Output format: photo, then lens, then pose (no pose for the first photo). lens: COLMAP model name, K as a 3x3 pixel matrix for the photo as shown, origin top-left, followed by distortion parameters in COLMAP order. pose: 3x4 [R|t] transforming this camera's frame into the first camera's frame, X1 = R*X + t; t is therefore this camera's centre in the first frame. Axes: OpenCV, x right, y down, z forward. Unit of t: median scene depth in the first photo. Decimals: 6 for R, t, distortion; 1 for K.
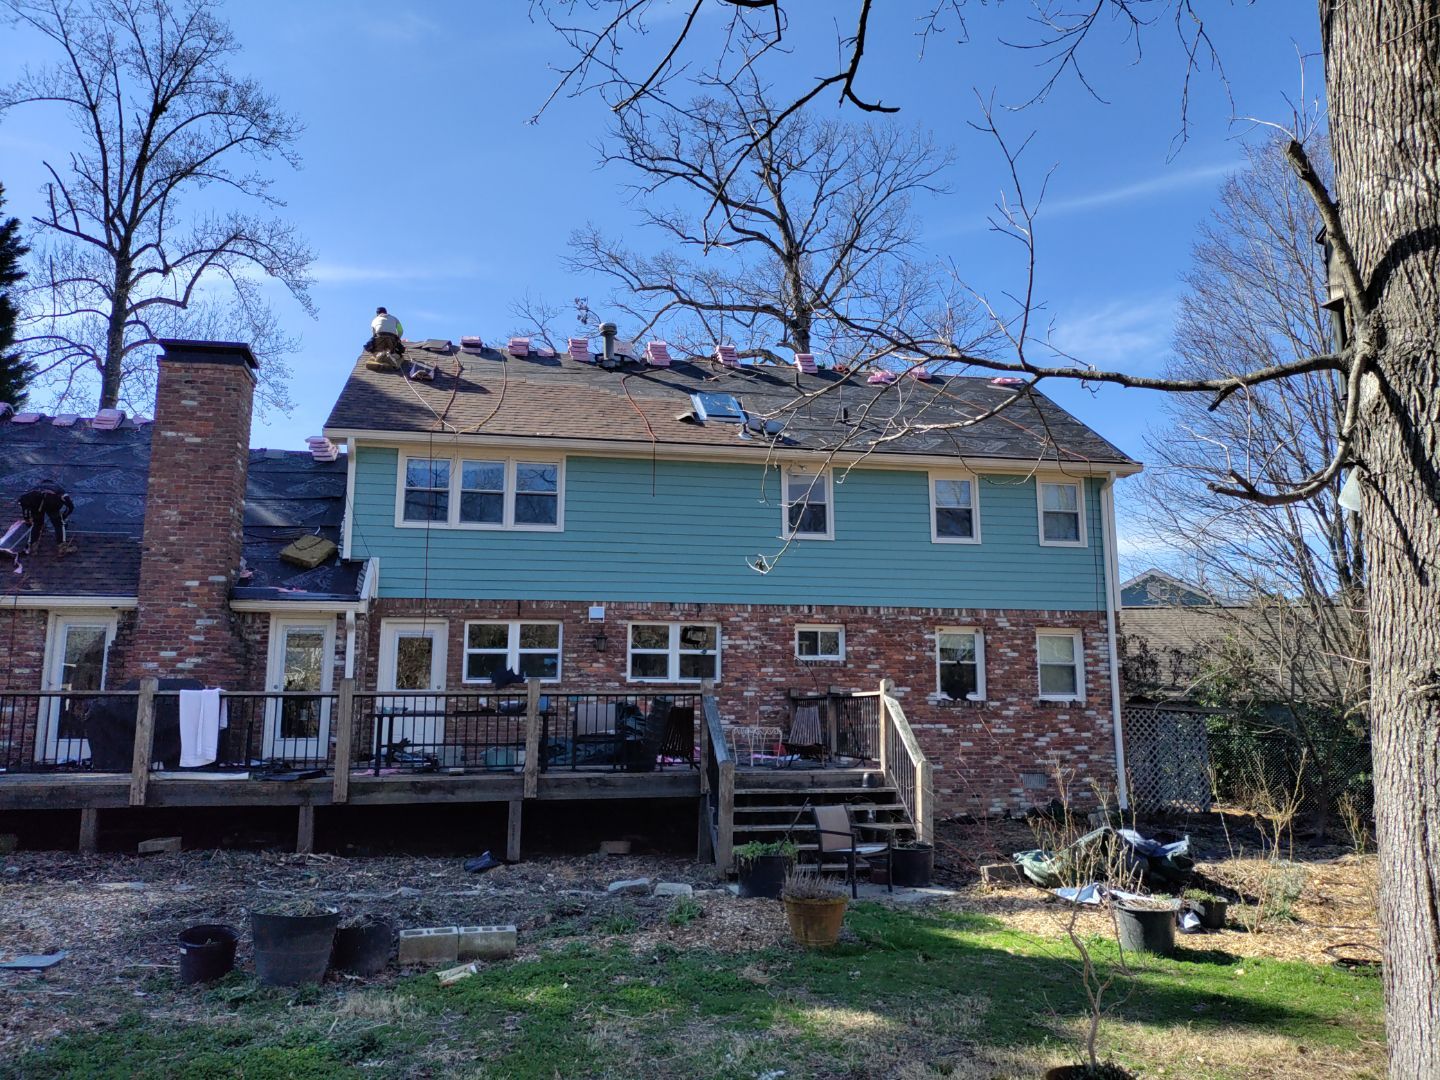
lens RADIAL K [[1047.5, 0, 720.0], [0, 1047.5, 540.0], [0, 0, 1]] dist [0.073855, -0.096053]
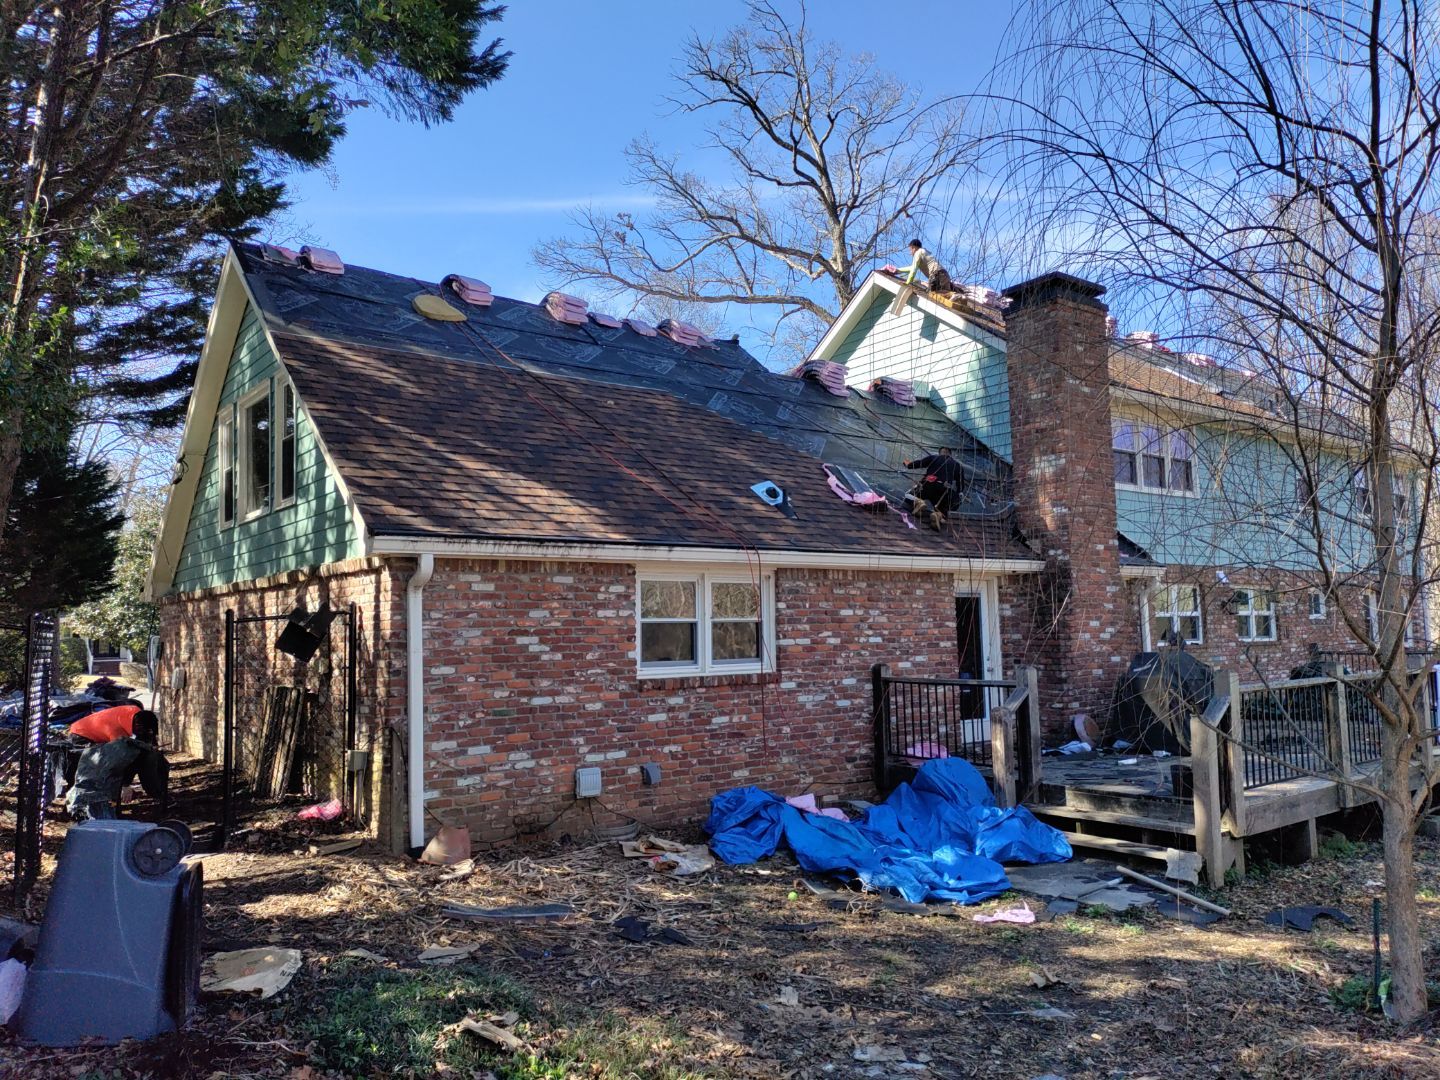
lens RADIAL K [[1046.7, 0, 689.5], [0, 1046.7, 536.5], [0, 0, 1]] dist [0.099048, -0.159423]
pose [[0.897441, 0.024645, 0.440445, -1.011915], [-0.052452, 0.997317, 0.051070, 0.002252], [-0.438004, -0.068935, 0.896326, 0.268175]]
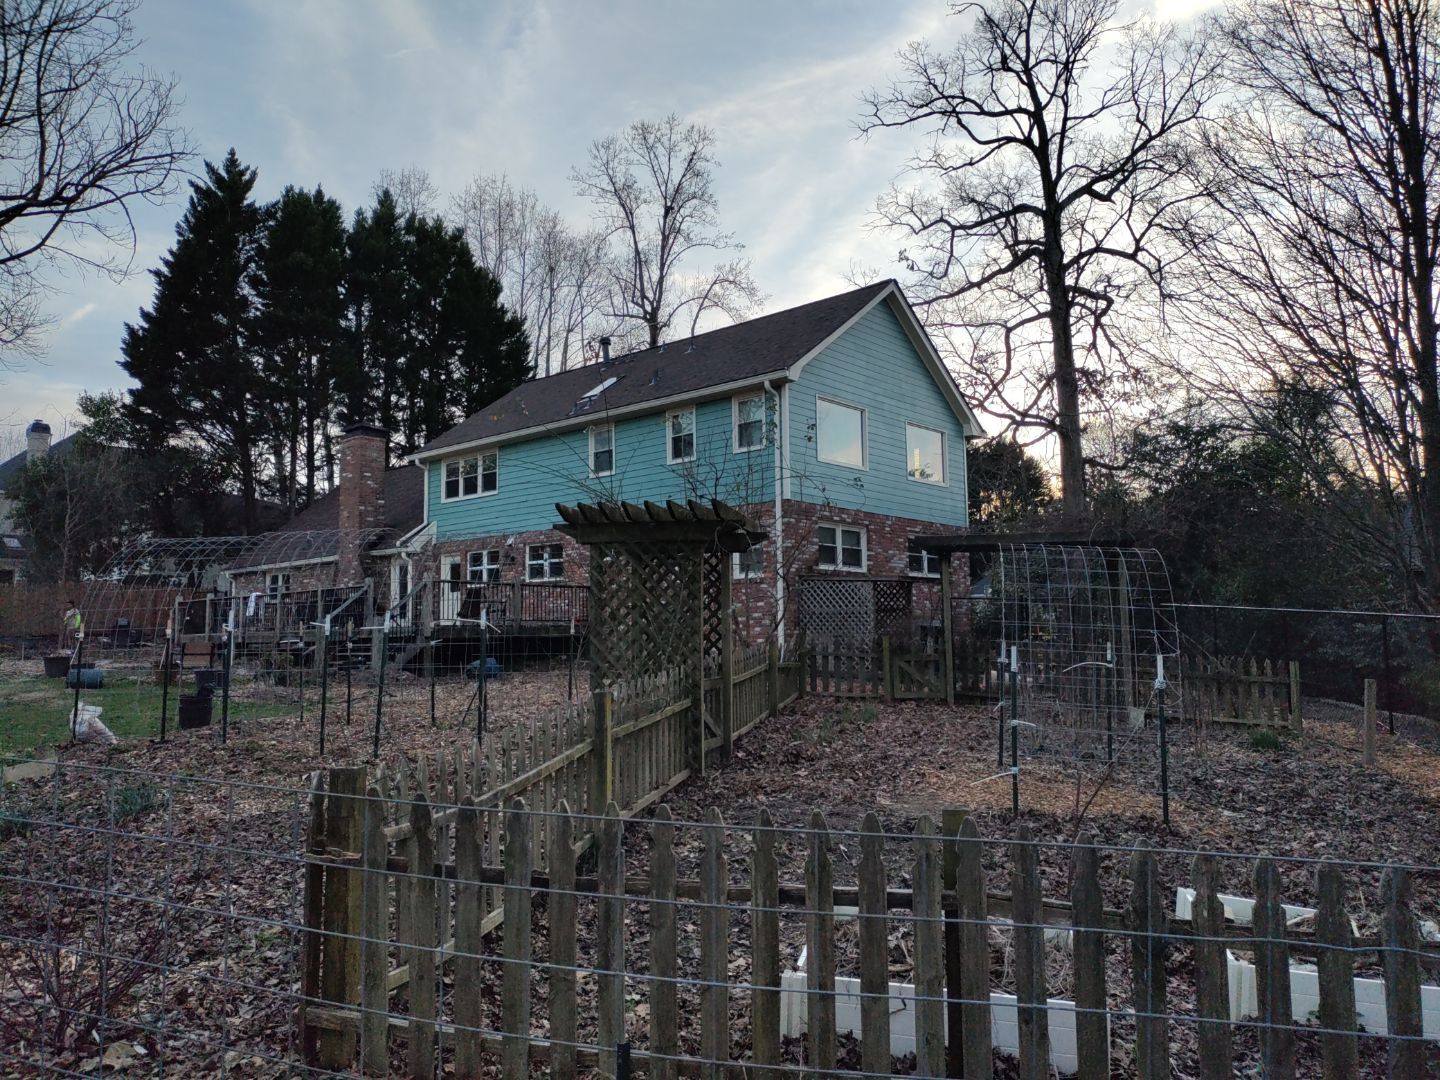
lens RADIAL K [[1043.1, 0, 711.7], [0, 1043.1, 537.6], [0, 0, 1]] dist [0.101788, -0.170620]
pose [[0.605263, -0.085683, -0.791401, 1.286632], [0.138207, 0.990402, -0.001528, 0.104244], [0.783936, -0.108452, 0.611296, 0.240468]]
